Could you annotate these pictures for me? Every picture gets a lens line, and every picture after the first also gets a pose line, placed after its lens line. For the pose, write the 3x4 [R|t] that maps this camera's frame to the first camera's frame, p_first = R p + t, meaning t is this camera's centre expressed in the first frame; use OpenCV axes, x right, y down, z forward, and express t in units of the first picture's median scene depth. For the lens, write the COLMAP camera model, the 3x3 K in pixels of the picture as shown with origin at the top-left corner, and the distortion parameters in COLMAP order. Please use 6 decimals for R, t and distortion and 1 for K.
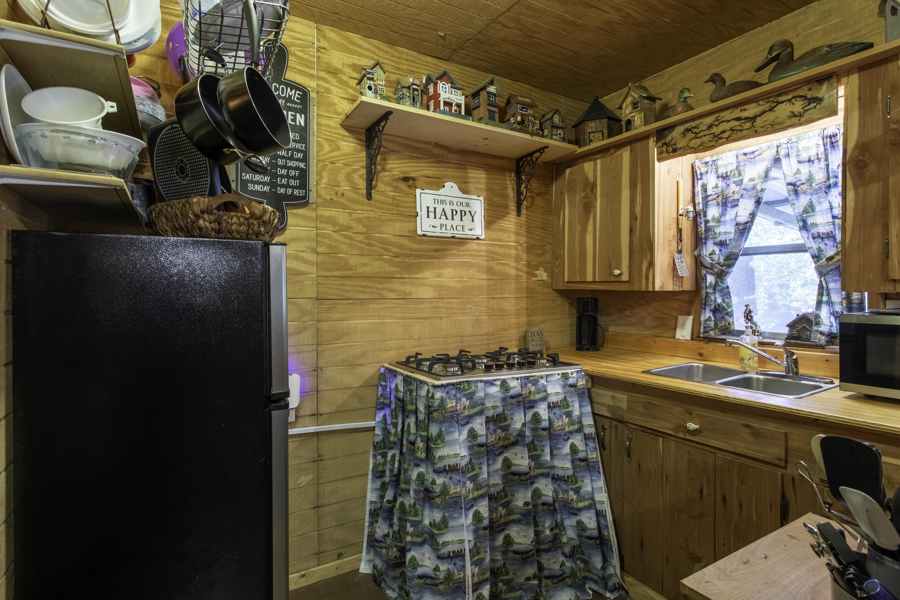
lens RADIAL K [[462.6, 0, 448.0], [0, 462.6, 291.4], [0, 0, 1]] dist [-0.000339, 0.001585]
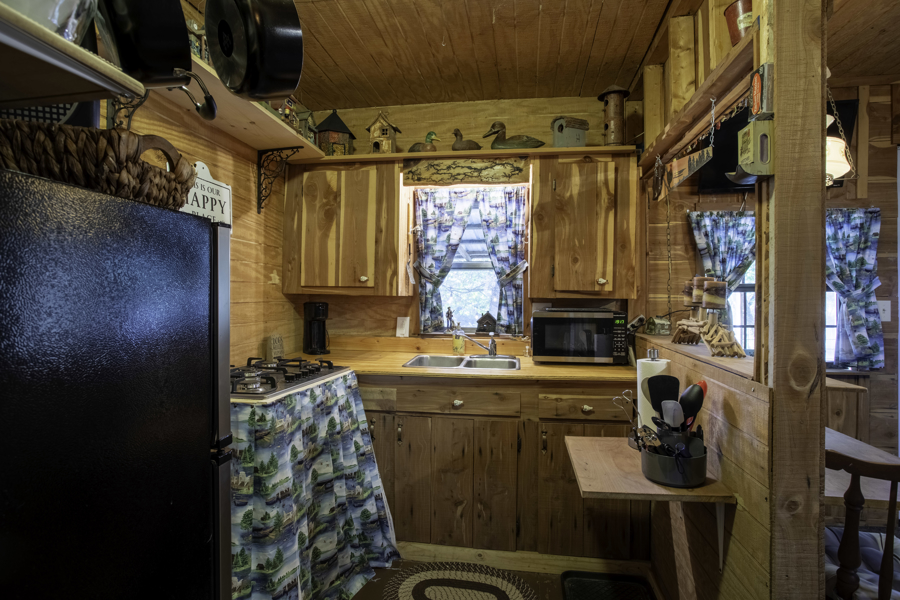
lens RADIAL K [[463.8, 0, 450.0], [0, 463.8, 300.0], [0, 0, 1]] dist [-0.059987, 0.000606]
pose [[0.638960, 0.000216, 0.769240, -0.385721], [-0.005949, 0.999971, 0.004660, 0.003018], [-0.769217, -0.007554, 0.638943, 0.168978]]
